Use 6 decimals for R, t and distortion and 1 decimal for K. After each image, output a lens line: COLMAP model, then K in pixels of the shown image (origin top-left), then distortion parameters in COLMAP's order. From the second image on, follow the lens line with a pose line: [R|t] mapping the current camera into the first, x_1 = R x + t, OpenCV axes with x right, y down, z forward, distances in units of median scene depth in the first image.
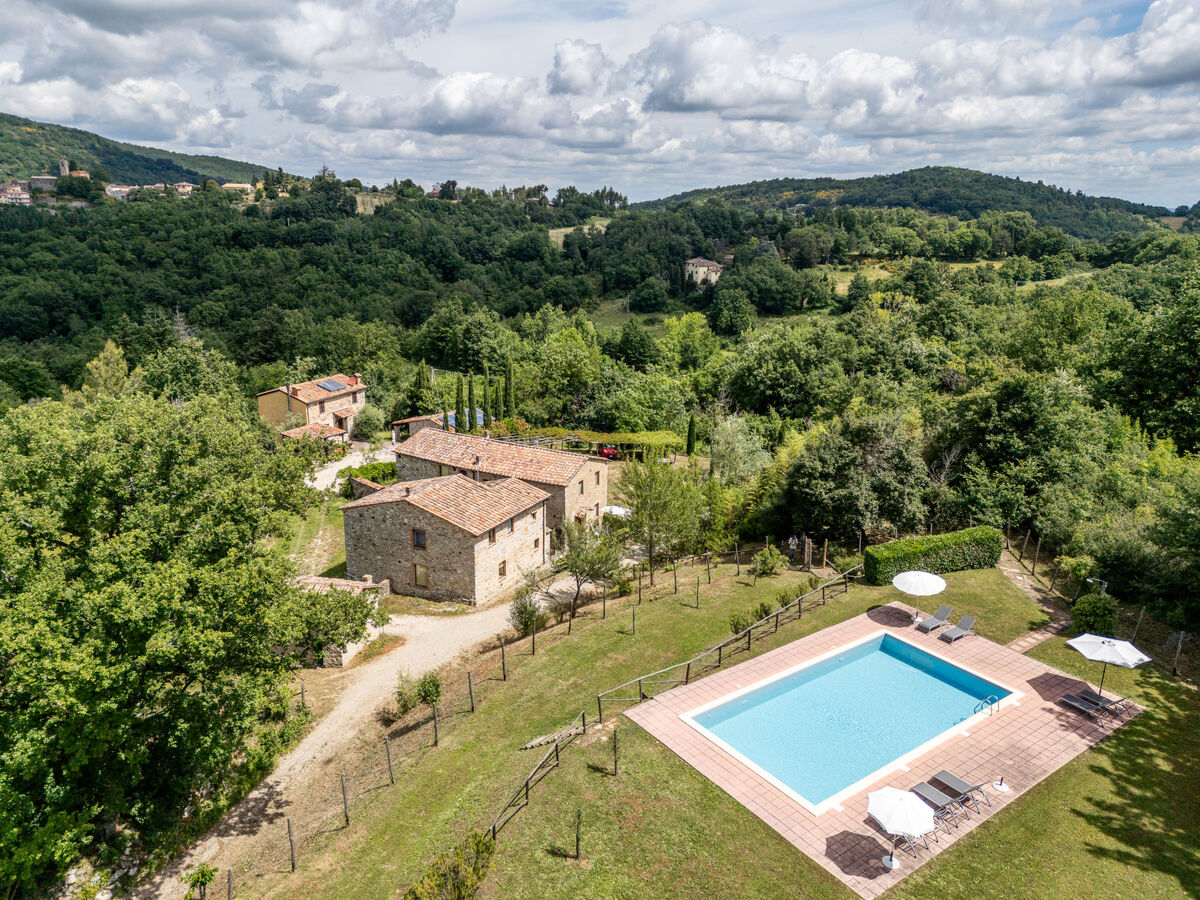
lens RADIAL K [[876.4, 0, 611.6], [0, 876.4, 448.7], [0, 0, 1]] dist [0.068598, -0.052203]
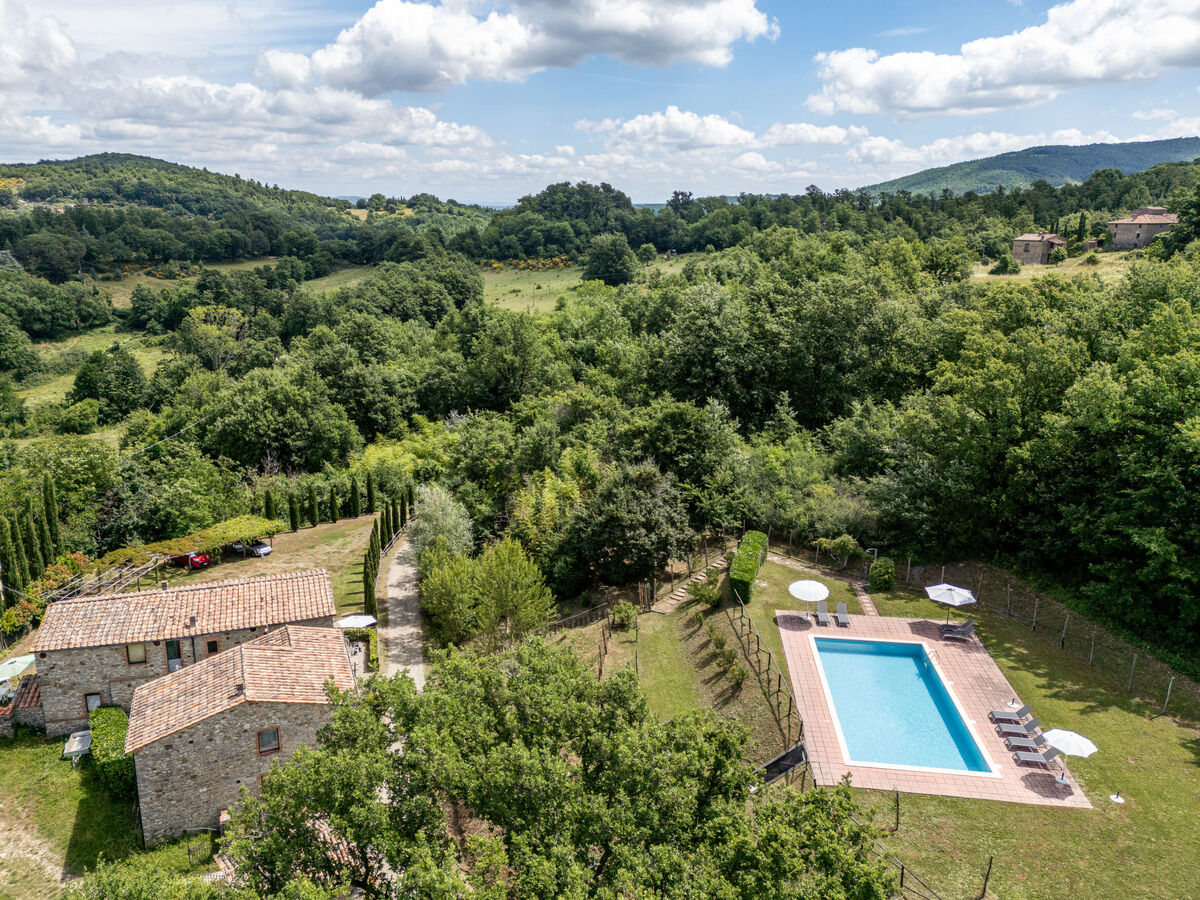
lens RADIAL K [[876.4, 0, 611.6], [0, 876.4, 448.7], [0, 0, 1]] dist [0.068598, -0.052203]
pose [[0.672225, -0.204320, 0.711595, -0.300695], [0.196395, 0.975942, 0.094693, -0.095832], [-0.713823, 0.076098, 0.696180, 0.119567]]
